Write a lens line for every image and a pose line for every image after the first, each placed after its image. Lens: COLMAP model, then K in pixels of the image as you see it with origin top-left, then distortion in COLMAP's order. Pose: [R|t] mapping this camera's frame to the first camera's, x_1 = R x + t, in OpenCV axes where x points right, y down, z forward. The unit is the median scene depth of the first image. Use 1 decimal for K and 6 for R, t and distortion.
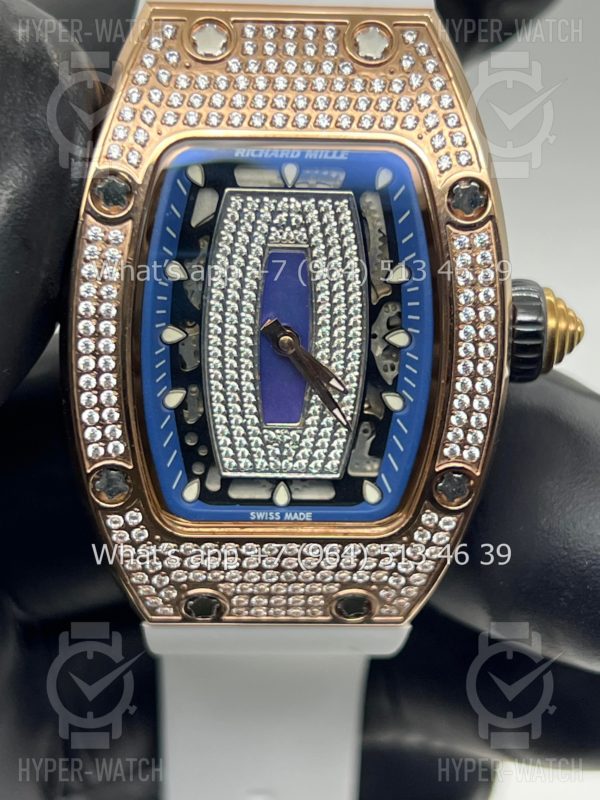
lens RADIAL K [[1922.4, 0, 300.2], [0, 1922.4, 391.4], [0, 0, 1]] dist [0.284176, 0.000000]
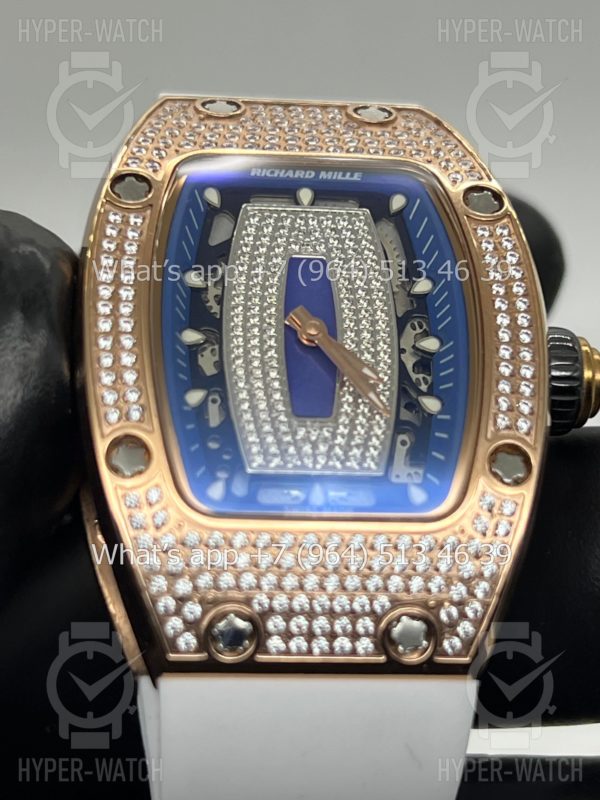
lens RADIAL K [[1922.4, 0, 297.2], [0, 1922.4, 401.4], [0, 0, 1]] dist [0.284176, 0.000000]
pose [[0.997296, -0.031020, 0.066625, -0.078423], [0.068322, 0.725347, -0.684985, 0.642448], [-0.027078, 0.687685, 0.725504, 0.335227]]
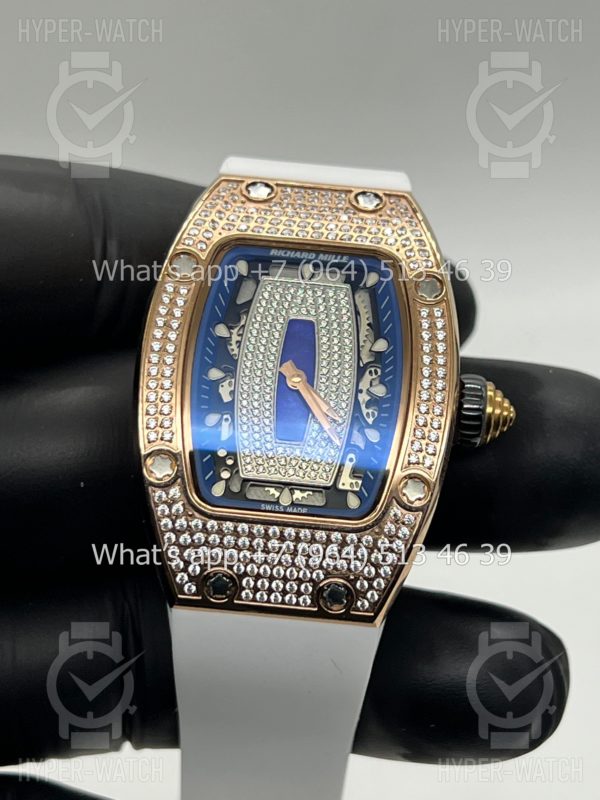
lens RADIAL K [[1922.4, 0, 296.1], [0, 1922.4, 399.3], [0, 0, 1]] dist [0.284176, 0.000000]
pose [[0.997334, 0.050083, -0.053067, 0.066357], [-0.070289, 0.854685, -0.514367, 0.696307], [0.019595, 0.516725, 0.855927, -0.179102]]
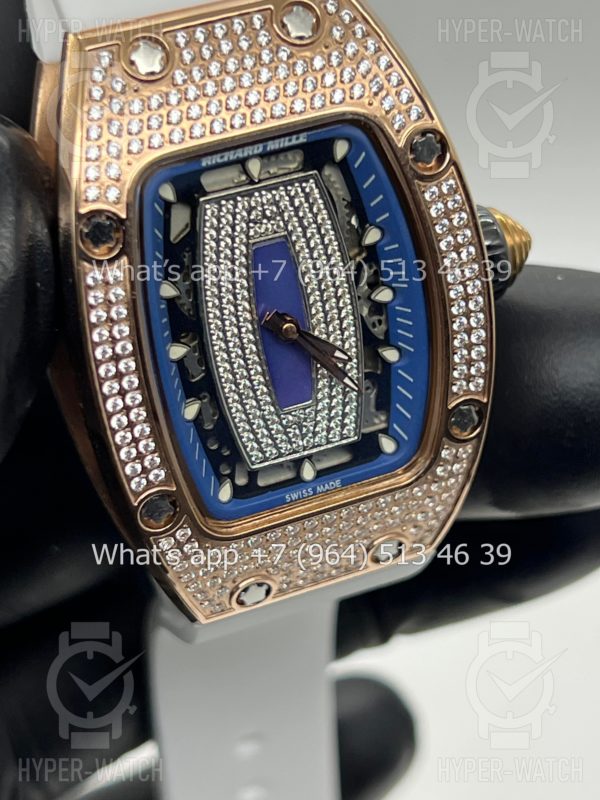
lens RADIAL K [[1922.4, 0, 314.5], [0, 1922.4, 388.2], [0, 0, 1]] dist [0.284176, 0.000000]
pose [[0.938522, -0.271042, 0.213805, -0.218983], [0.248825, 0.960412, 0.125276, -0.118858], [-0.239296, -0.064375, 0.968810, 0.006144]]
